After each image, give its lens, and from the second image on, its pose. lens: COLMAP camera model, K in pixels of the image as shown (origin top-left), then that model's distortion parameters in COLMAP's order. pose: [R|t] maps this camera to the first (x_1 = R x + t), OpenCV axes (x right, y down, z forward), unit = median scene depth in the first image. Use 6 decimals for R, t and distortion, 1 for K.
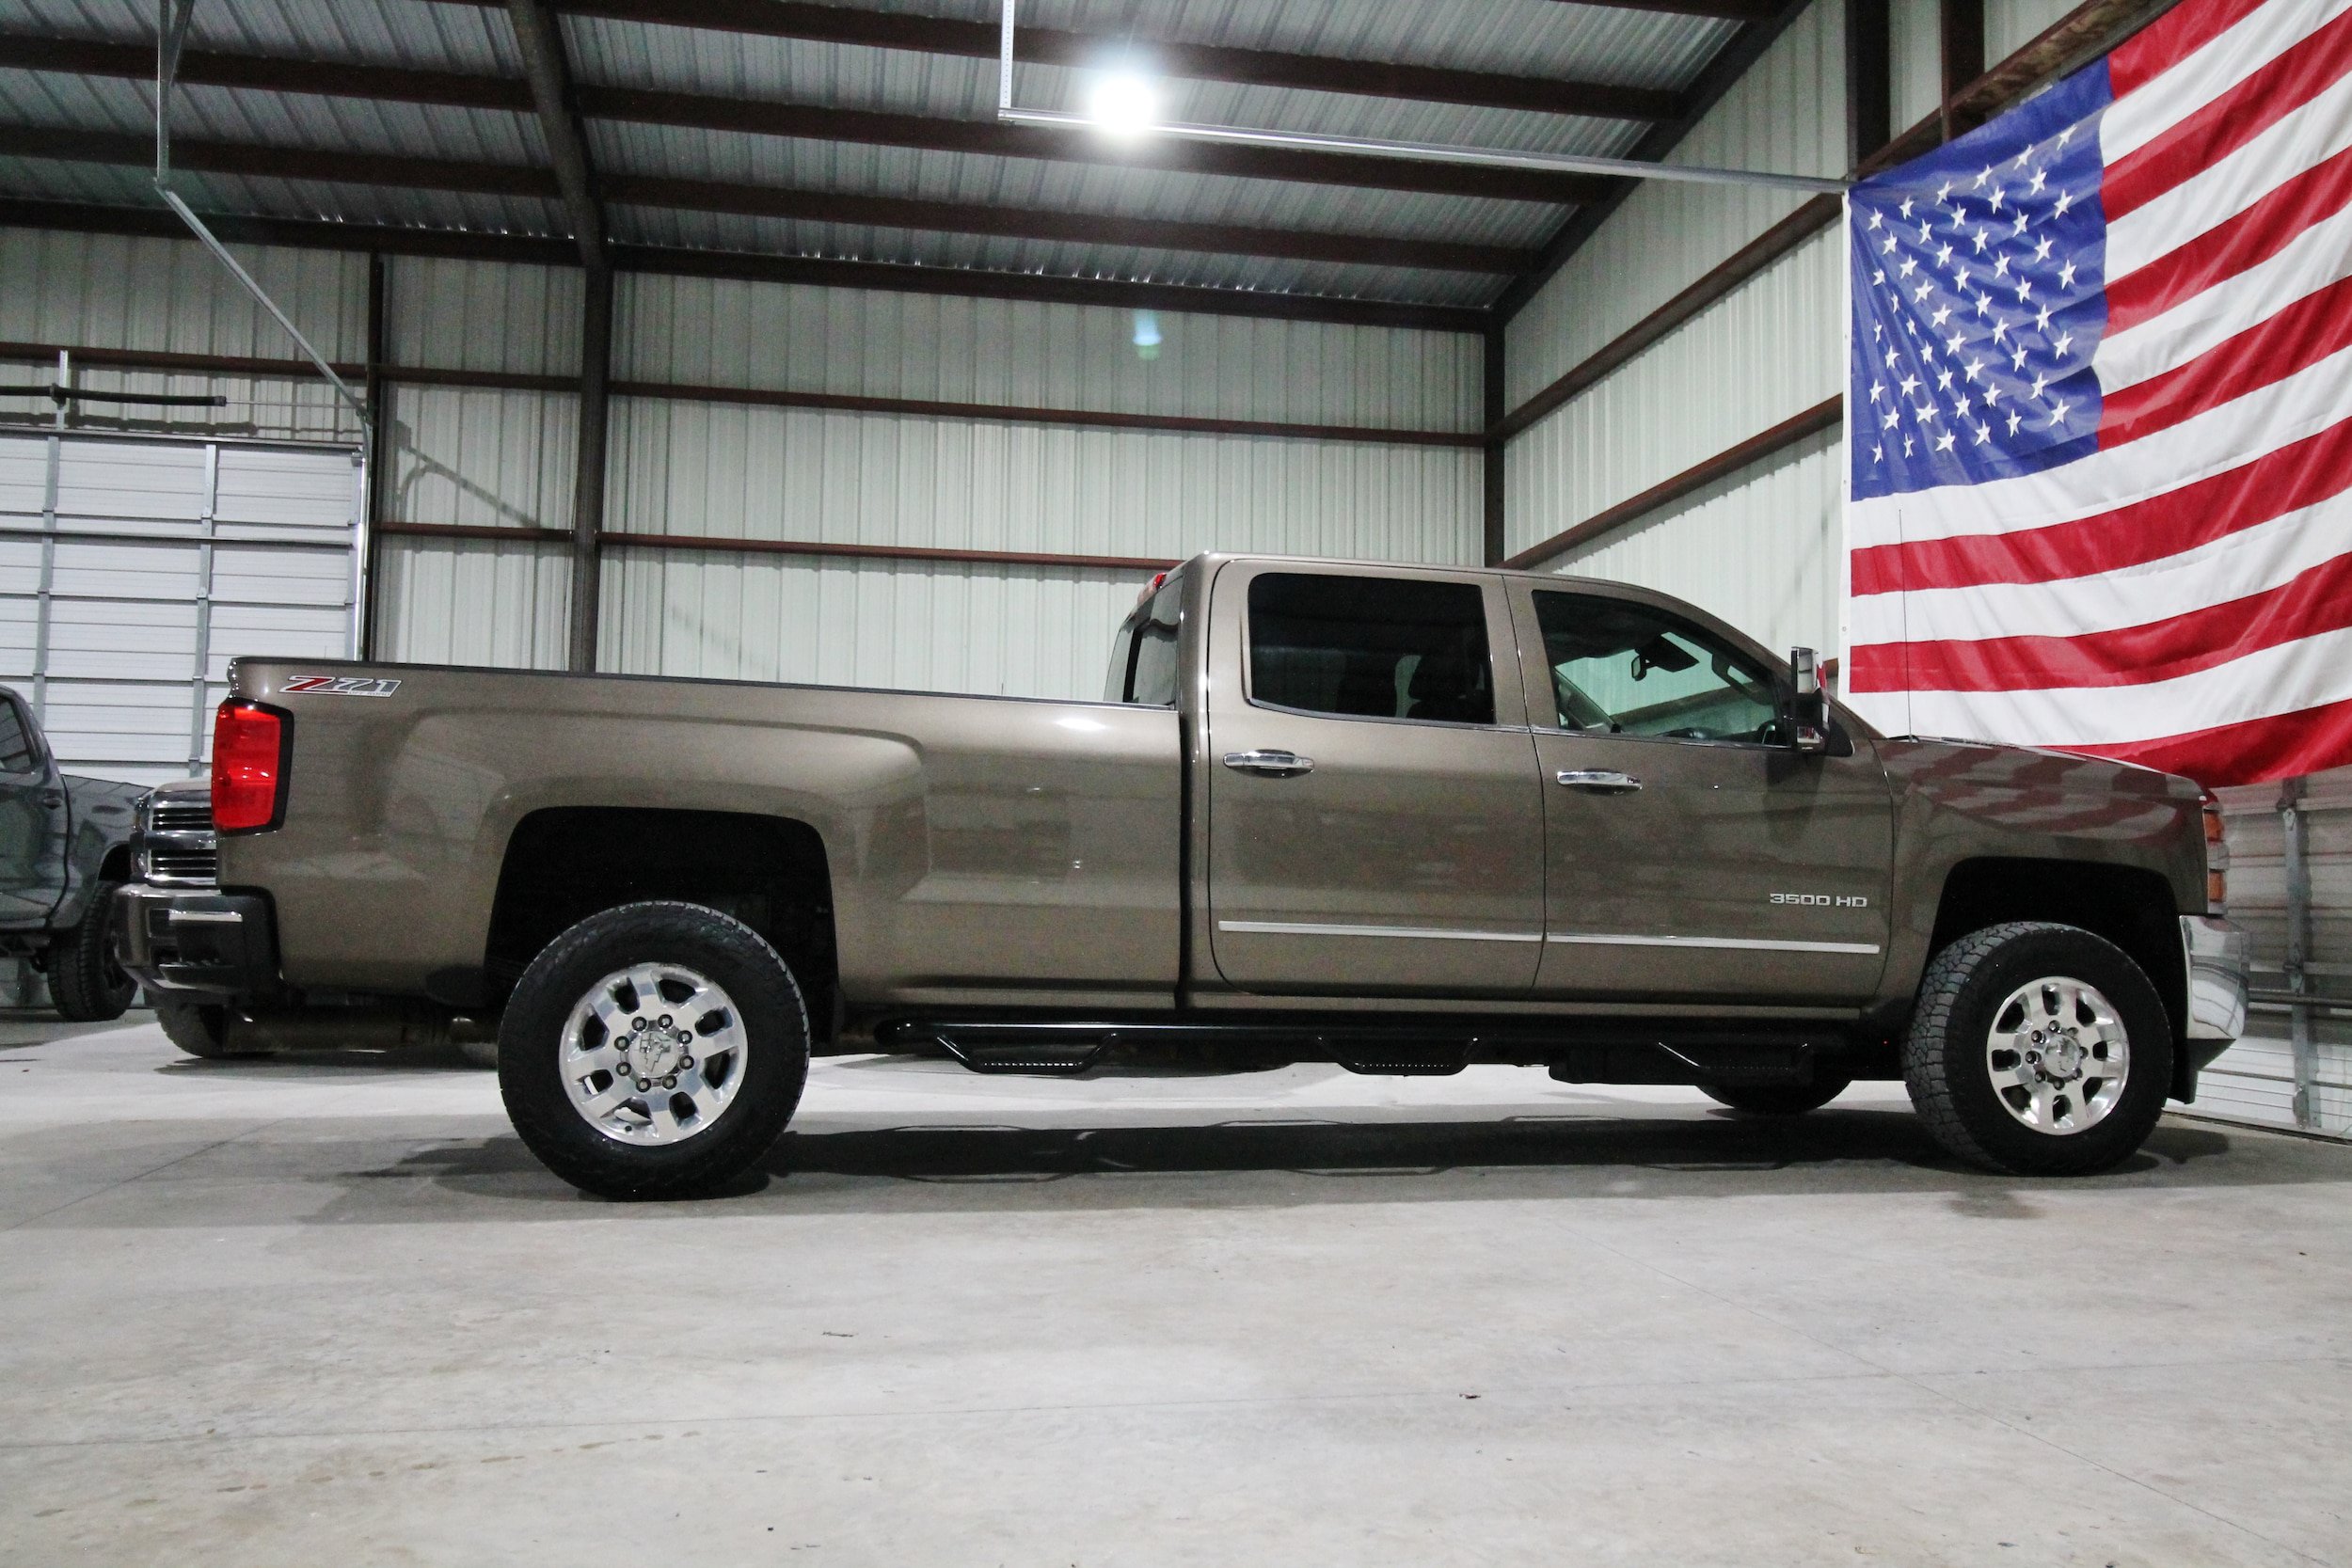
lens RADIAL K [[1824.7, 0, 1176.4], [0, 1824.7, 783.2], [0, 0, 1]] dist [0.008174, -0.006107]
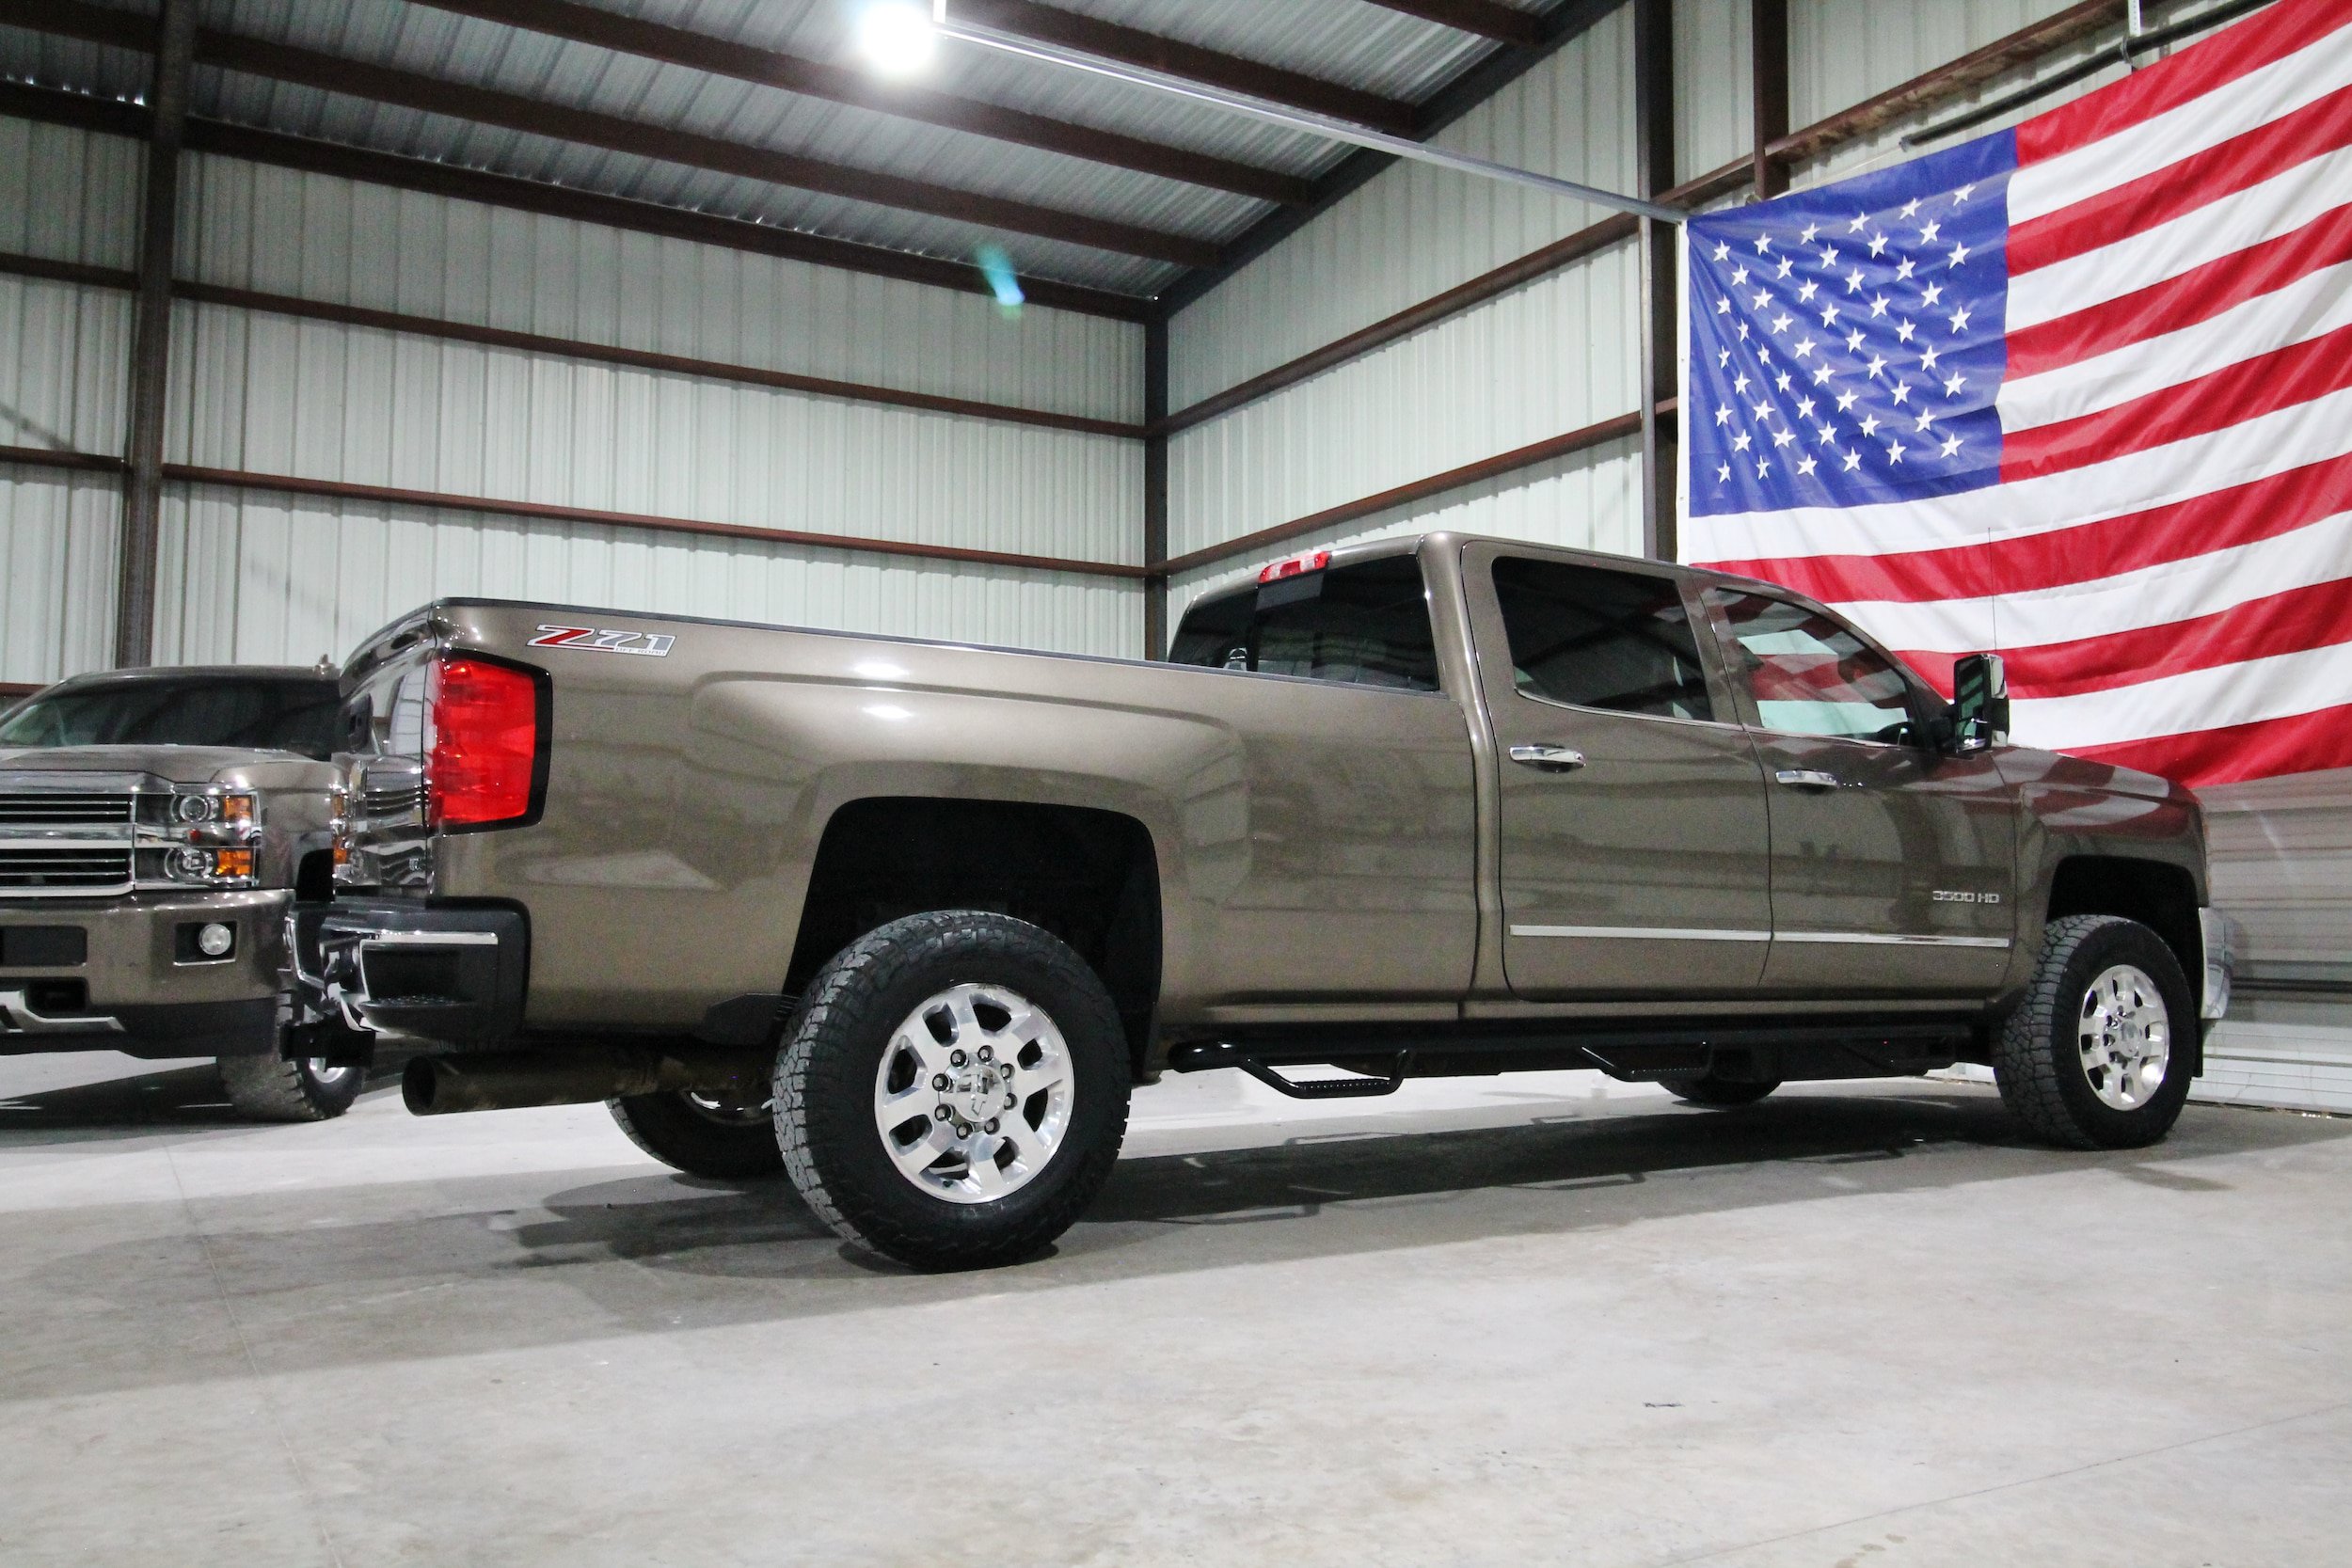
lens RADIAL K [[1848.9, 0, 1182.0], [0, 1848.9, 783.4], [0, 0, 1]] dist [0.009368, -0.006206]
pose [[0.941891, 0.010811, 0.335745, -0.275920], [-0.011542, 0.999933, 0.000182, 0.002895], [-0.335721, -0.004046, 0.941953, 0.097429]]
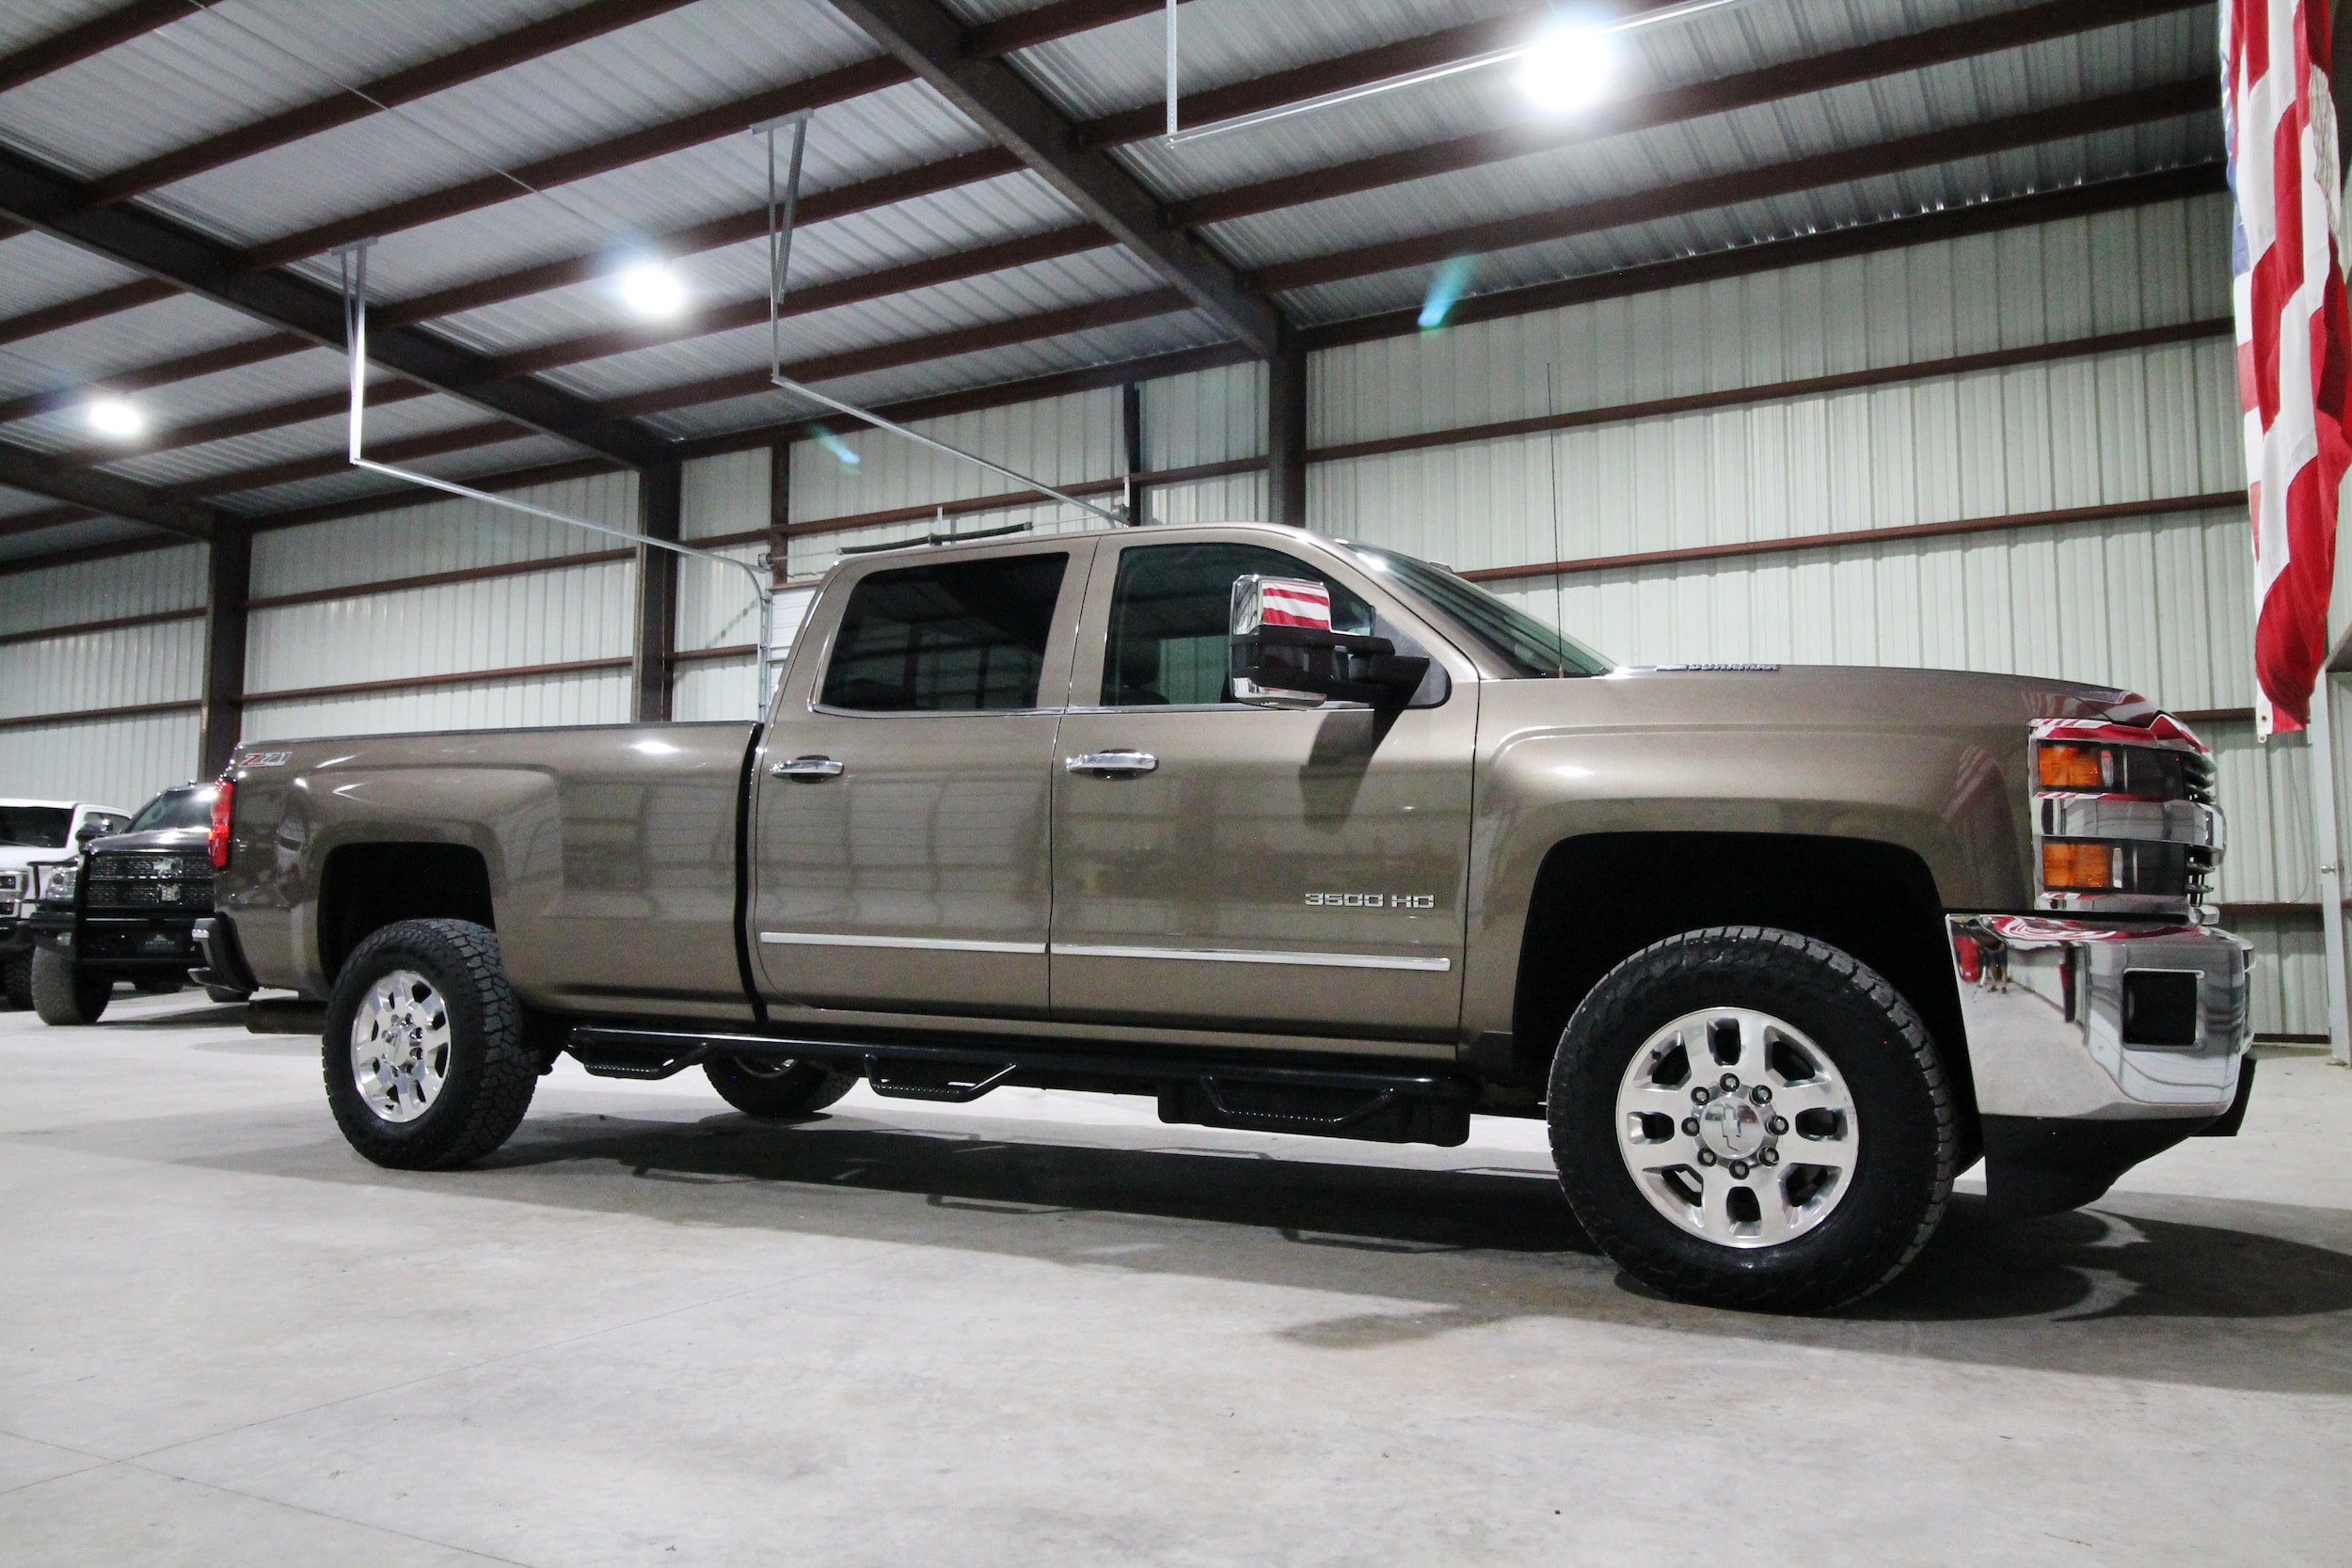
lens RADIAL K [[1717.5, 0, 1179.4], [0, 1717.5, 774.0], [0, 0, 1]] dist [0.004072, 0.002921]
pose [[0.771496, -0.065402, -0.632864, 0.483033], [0.051153, 0.997859, -0.040763, 0.023411], [0.634175, -0.000925, 0.773189, 0.254813]]
